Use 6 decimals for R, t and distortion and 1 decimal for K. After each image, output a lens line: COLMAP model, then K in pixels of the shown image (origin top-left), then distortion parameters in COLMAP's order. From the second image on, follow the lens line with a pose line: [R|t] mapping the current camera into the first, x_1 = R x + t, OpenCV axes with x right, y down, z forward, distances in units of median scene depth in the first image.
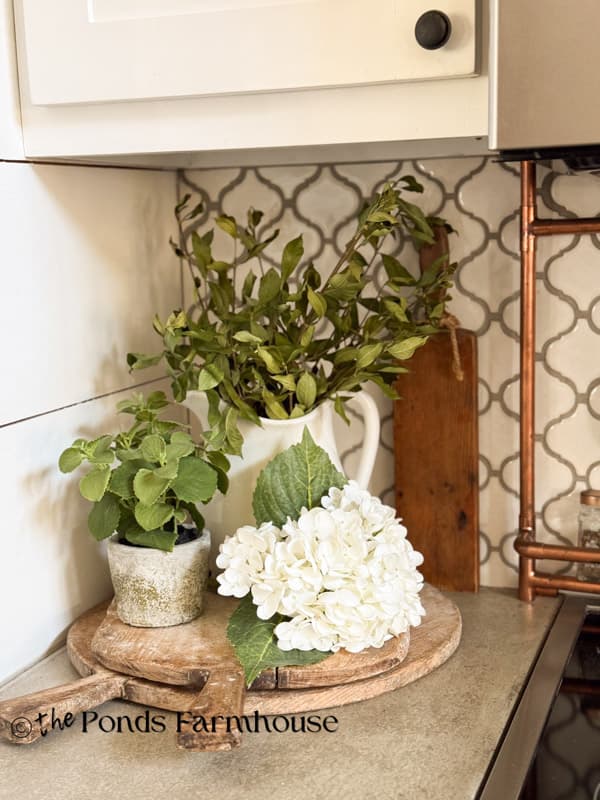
lens RADIAL K [[1129.1, 0, 300.0], [0, 1129.1, 400.0], [0, 0, 1]] dist [0.147831, -0.118517]
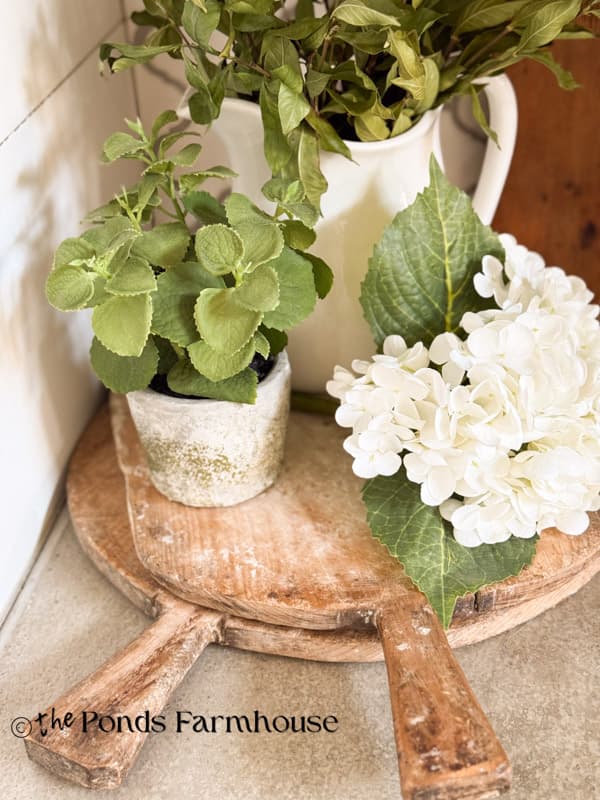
lens RADIAL K [[1129.1, 0, 300.0], [0, 1129.1, 400.0], [0, 0, 1]] dist [0.147831, -0.118517]
pose [[0.973084, -0.140489, 0.182675, -0.196237], [0.054860, 0.911117, 0.408480, -0.111089], [-0.223825, -0.387463, 0.894301, 0.452689]]
